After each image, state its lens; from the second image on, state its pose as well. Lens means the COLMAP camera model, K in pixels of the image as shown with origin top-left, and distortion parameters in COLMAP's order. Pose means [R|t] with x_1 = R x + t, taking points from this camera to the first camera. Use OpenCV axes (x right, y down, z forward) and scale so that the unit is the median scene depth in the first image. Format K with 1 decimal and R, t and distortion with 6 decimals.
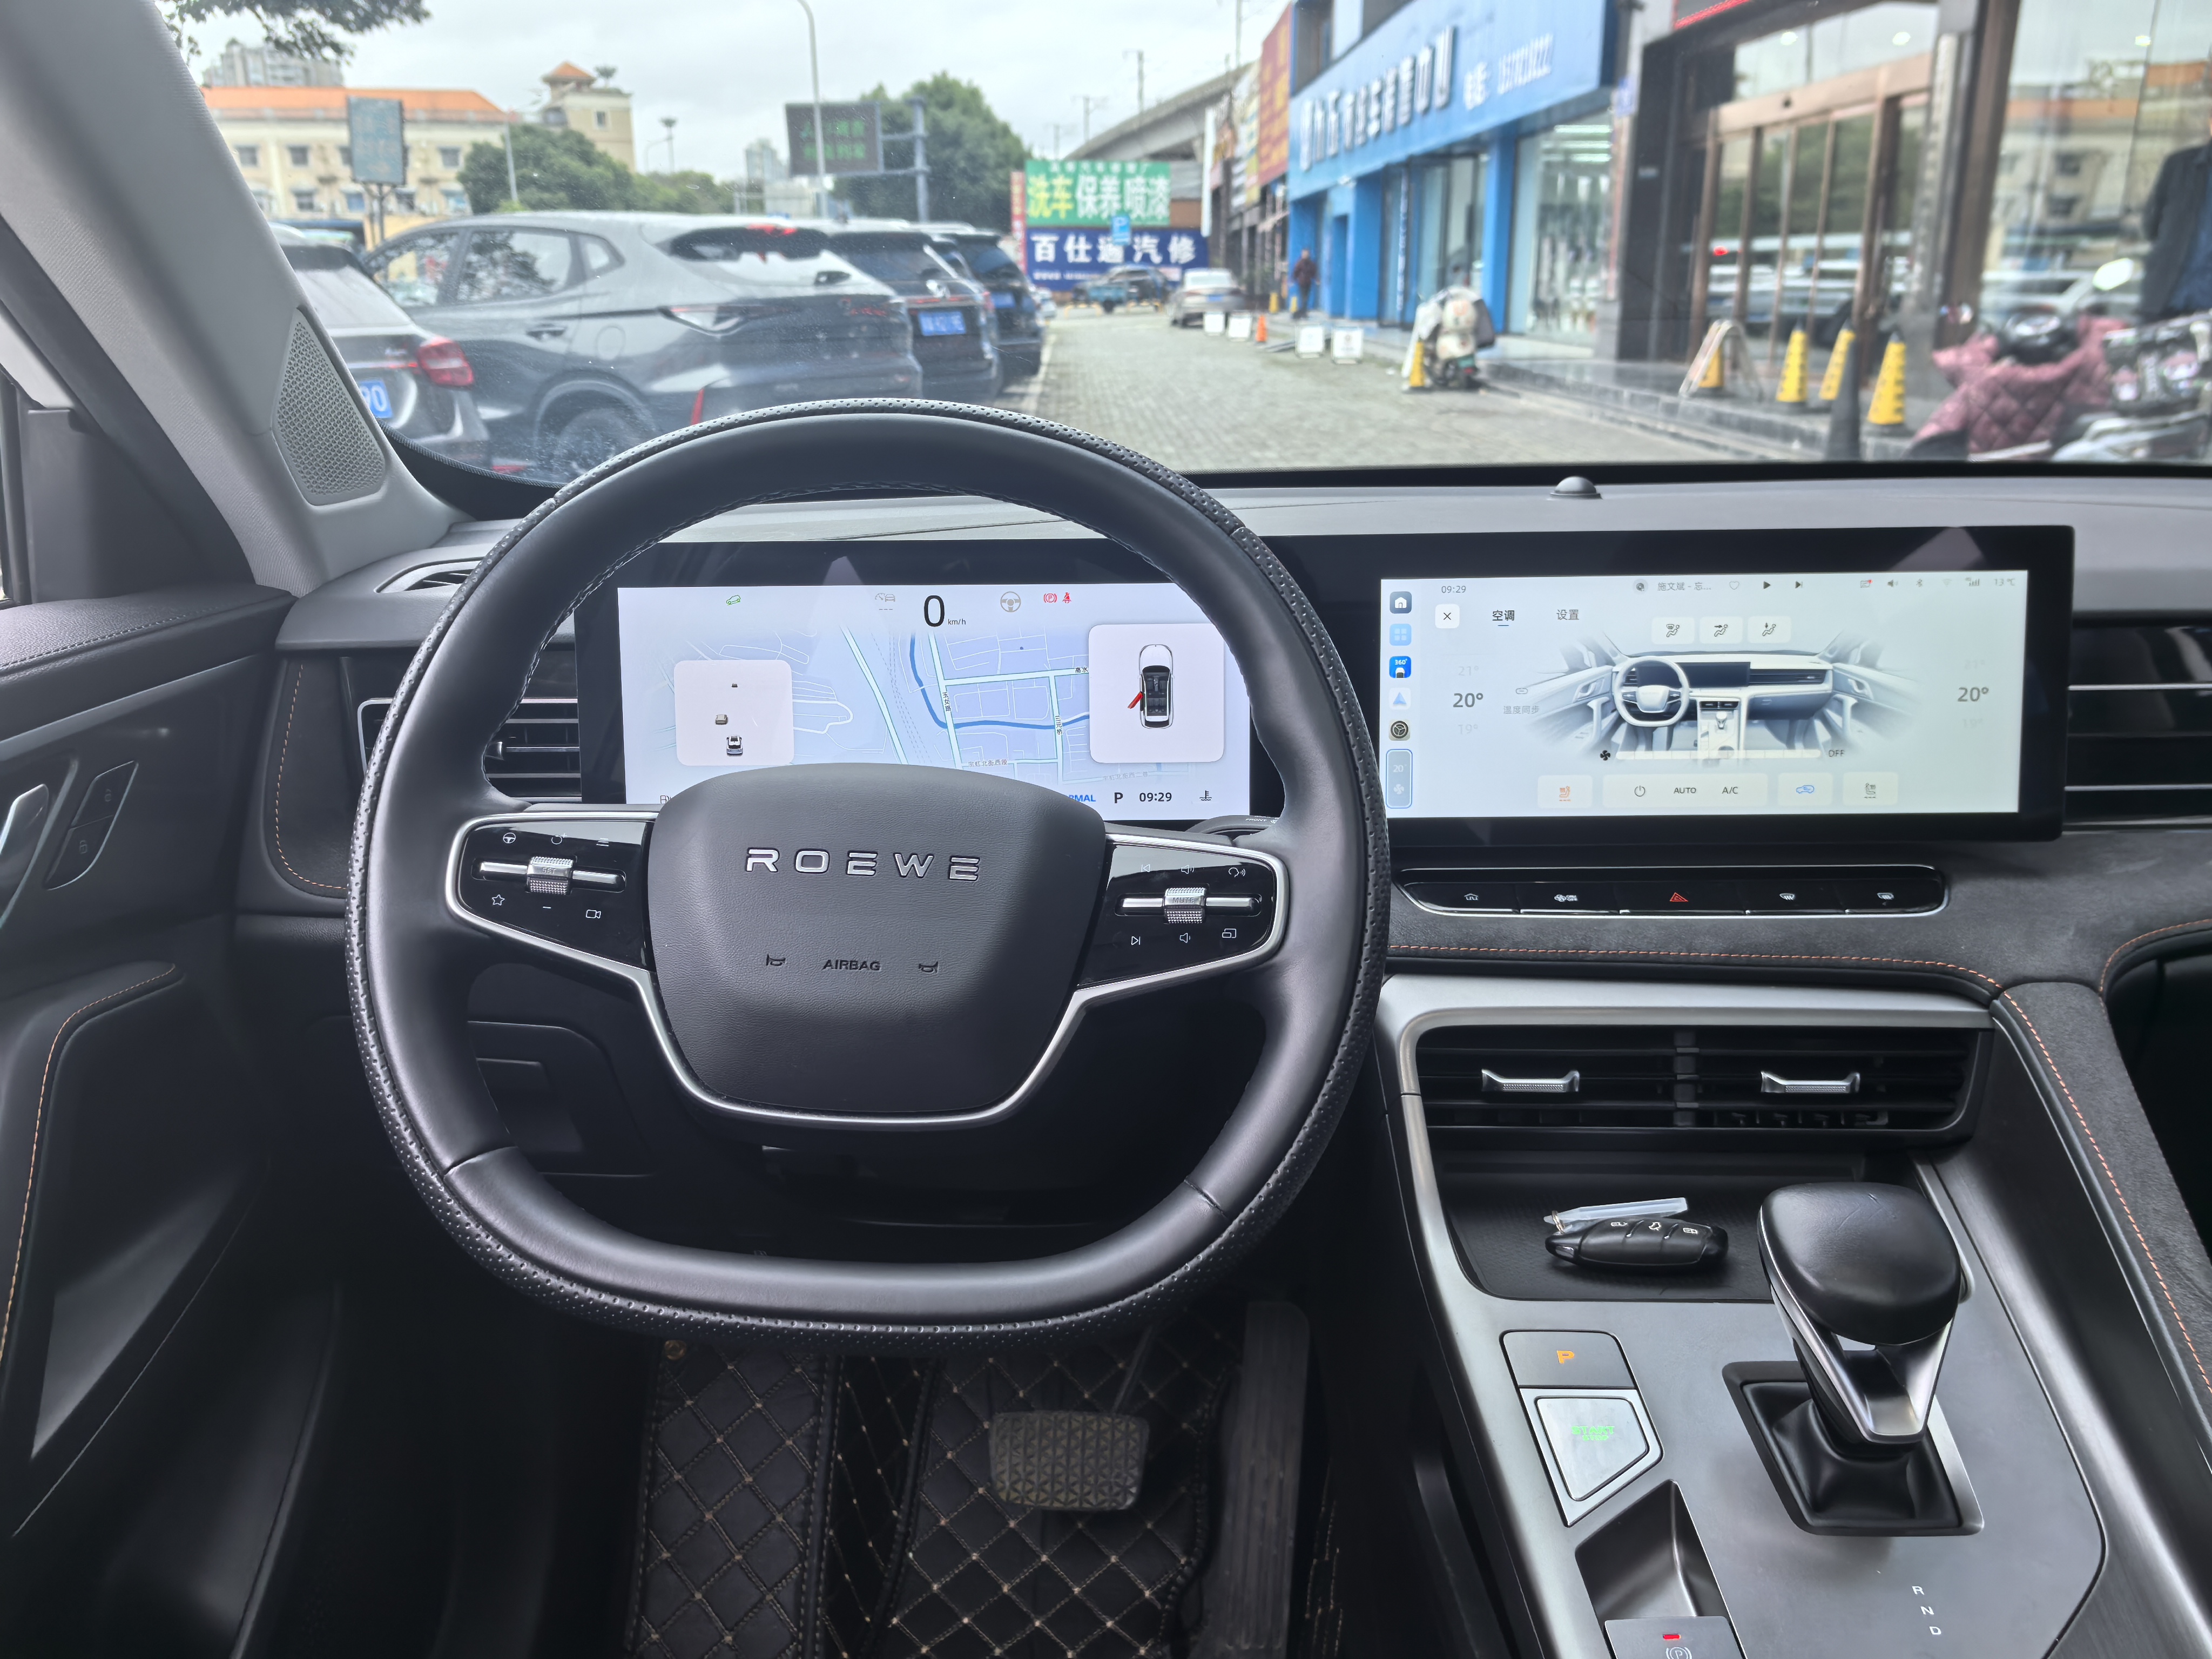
lens RADIAL K [[1769.6, 0, 1106.0], [0, 1769.6, 829.5], [0, 0, 1]] dist [-0.002611, -0.004291]
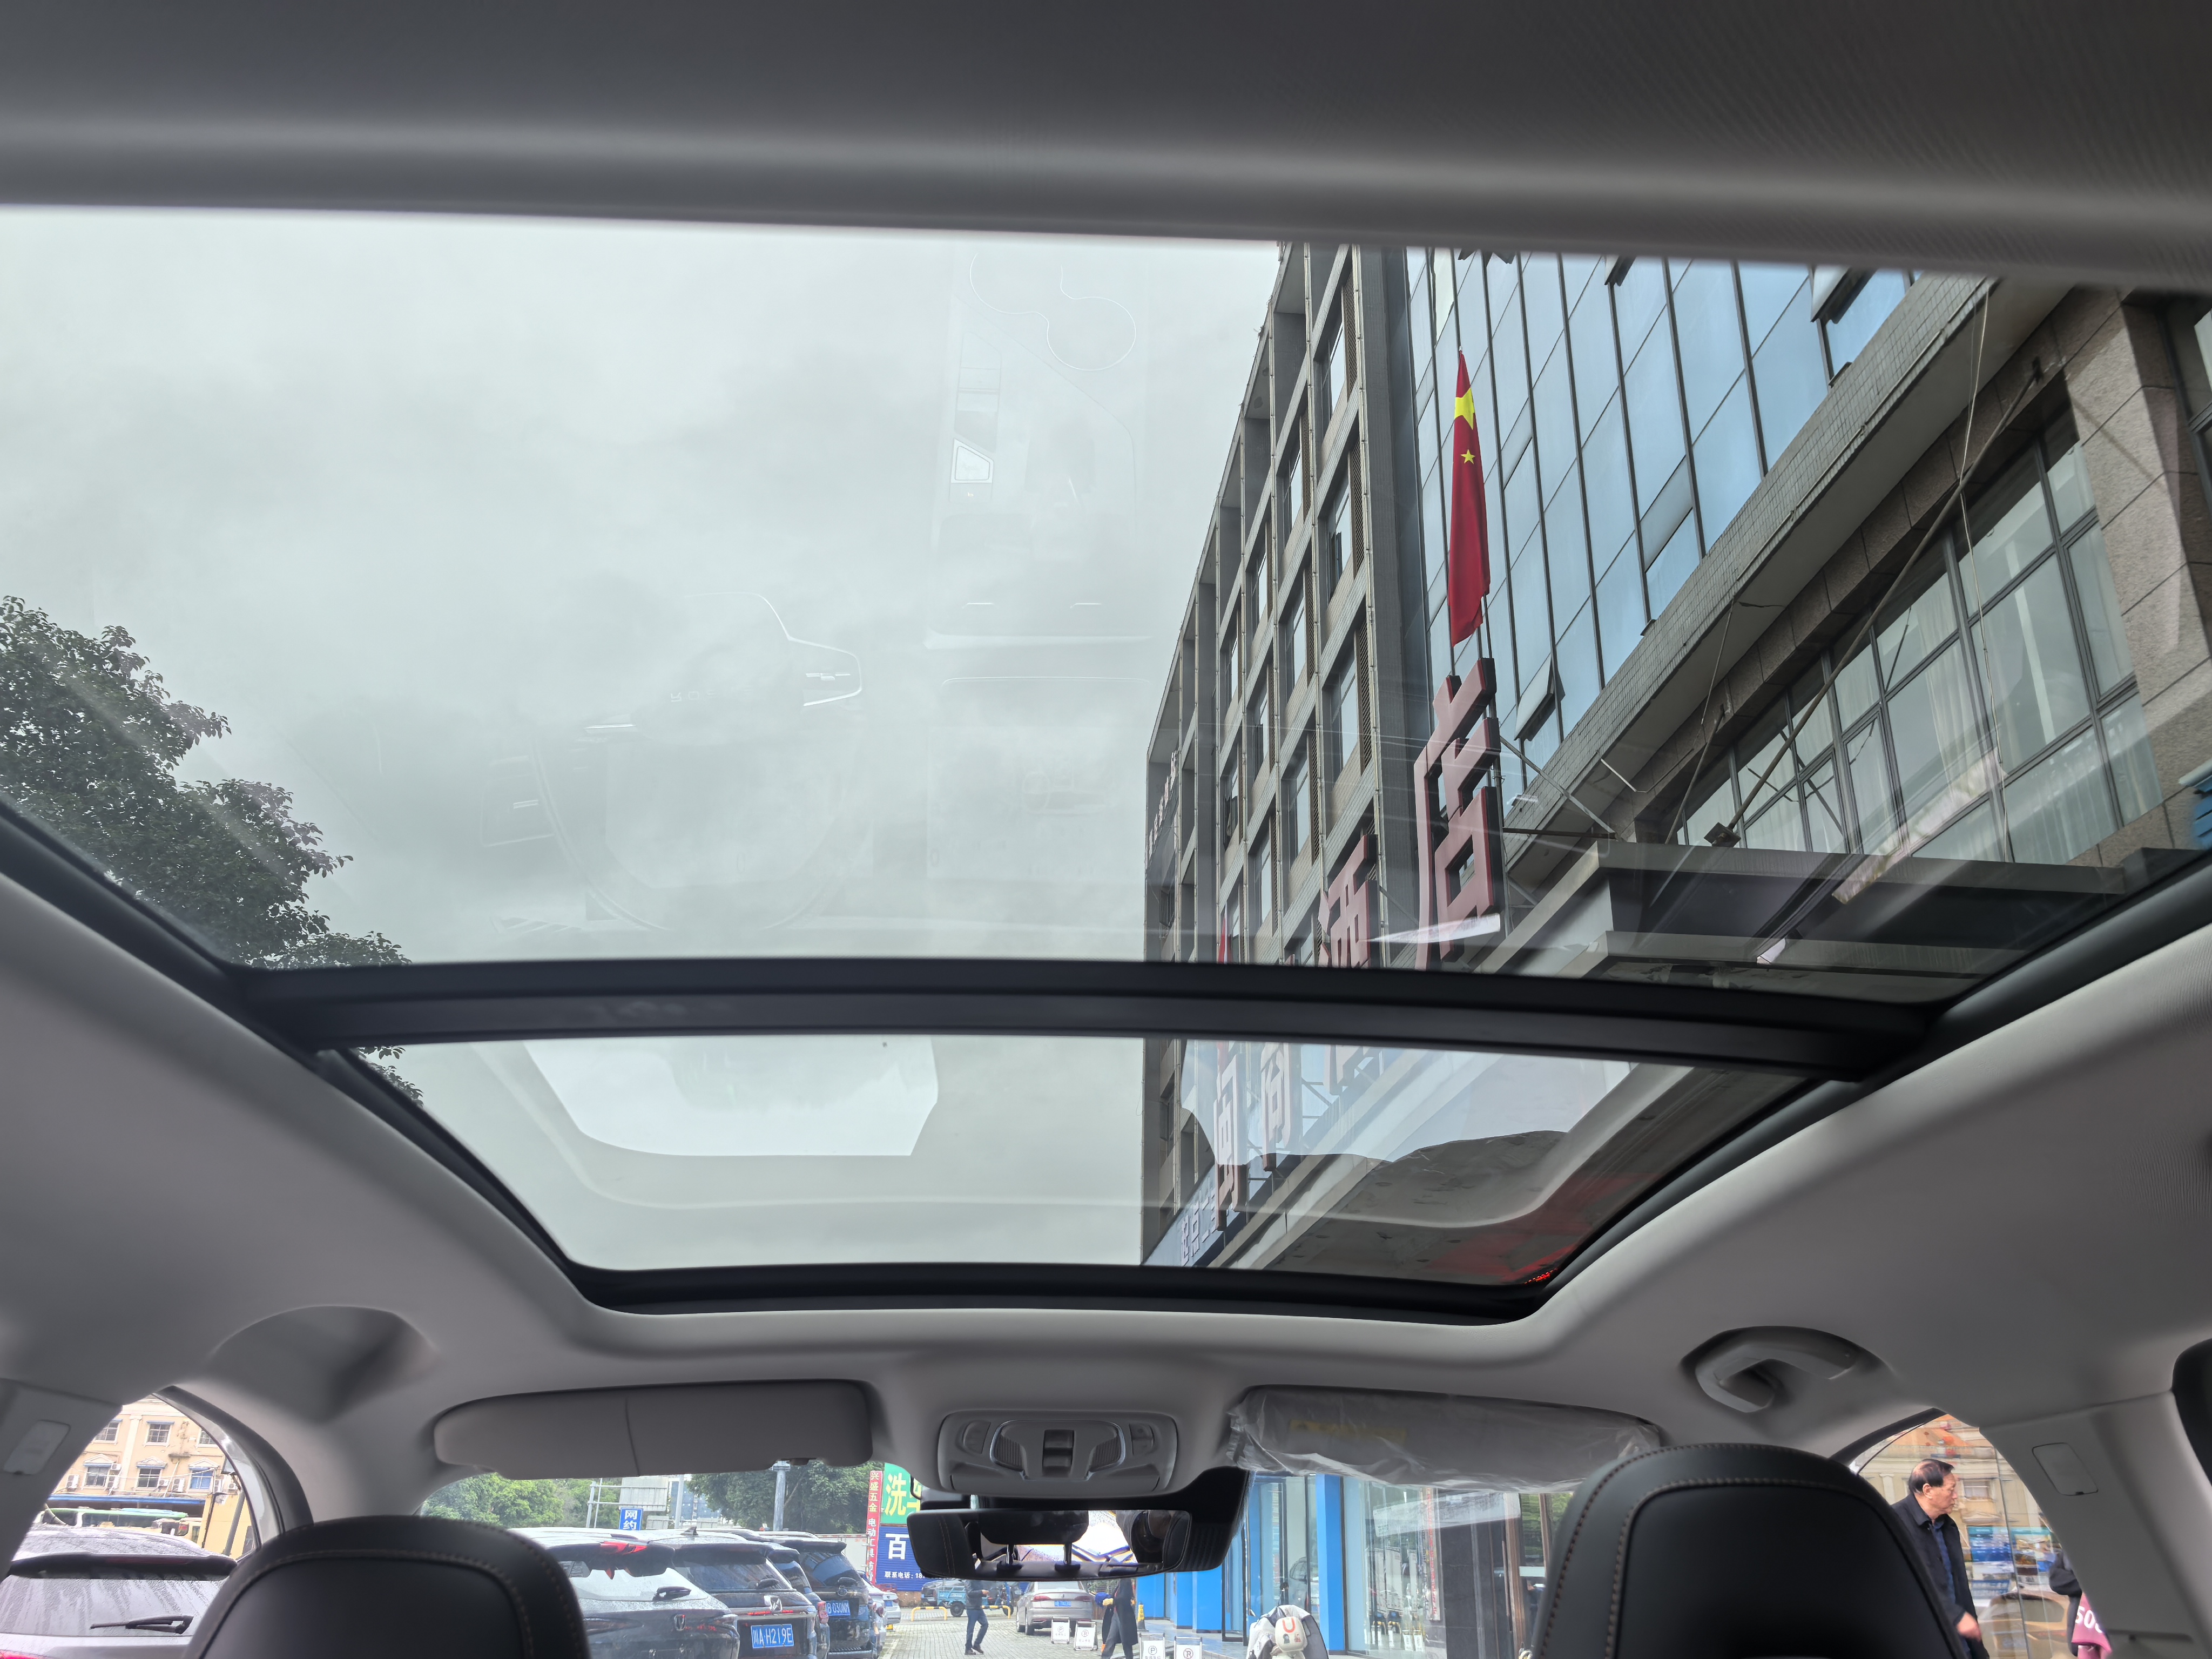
lens RADIAL K [[1832.1, 0, 1111.9], [0, 1832.1, 837.6], [0, 0, 1]] dist [0.067611, -0.093884]
pose [[0.997446, 0.048124, 0.052786, 0.019577], [-0.004367, 0.778689, -0.627395, 0.023472], [-0.071297, 0.625562, 0.776910, -0.116765]]
